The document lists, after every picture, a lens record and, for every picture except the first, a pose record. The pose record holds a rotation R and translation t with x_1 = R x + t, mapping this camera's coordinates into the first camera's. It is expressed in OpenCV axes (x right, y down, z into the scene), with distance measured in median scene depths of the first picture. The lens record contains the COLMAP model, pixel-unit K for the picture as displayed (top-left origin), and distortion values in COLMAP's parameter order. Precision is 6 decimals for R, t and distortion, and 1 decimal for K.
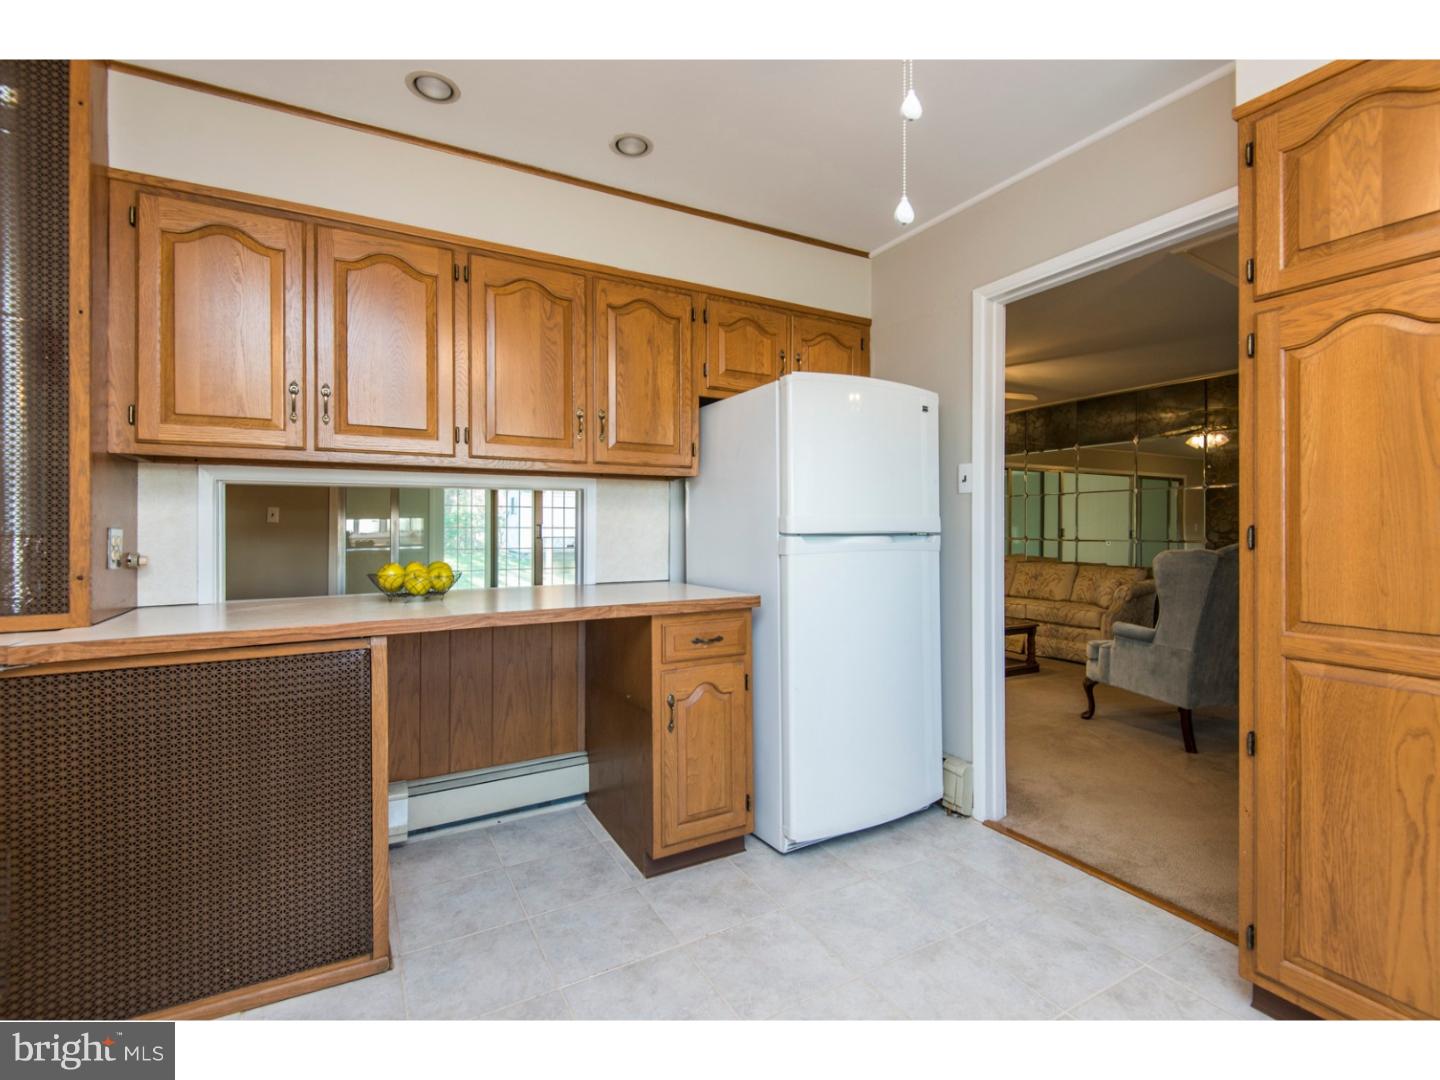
lens RADIAL K [[660.8, 0, 716.3], [0, 660.8, 539.4], [0, 0, 1]] dist [0.036883, -0.023166]
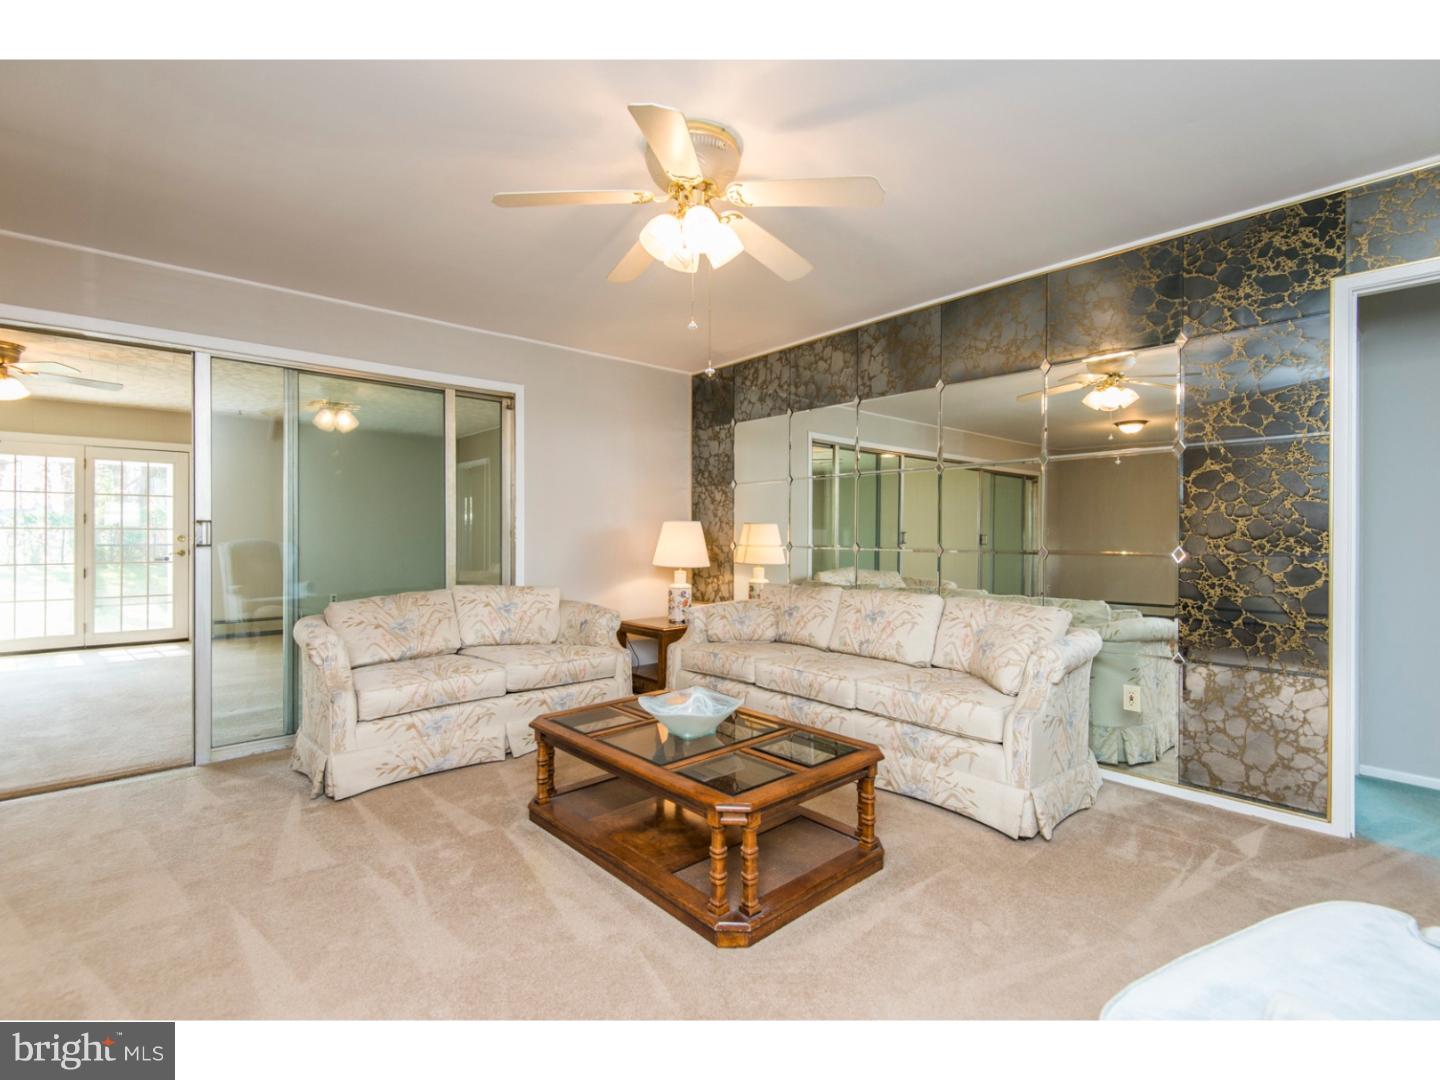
lens RADIAL K [[660.8, 0, 716.3], [0, 660.8, 539.4], [0, 0, 1]] dist [0.036883, -0.023166]
pose [[0.976072, 0.009903, 0.217220, 0.239941], [-0.006500, 0.999845, -0.016376, 0.001117], [-0.217348, 0.014572, 0.975985, 0.505604]]
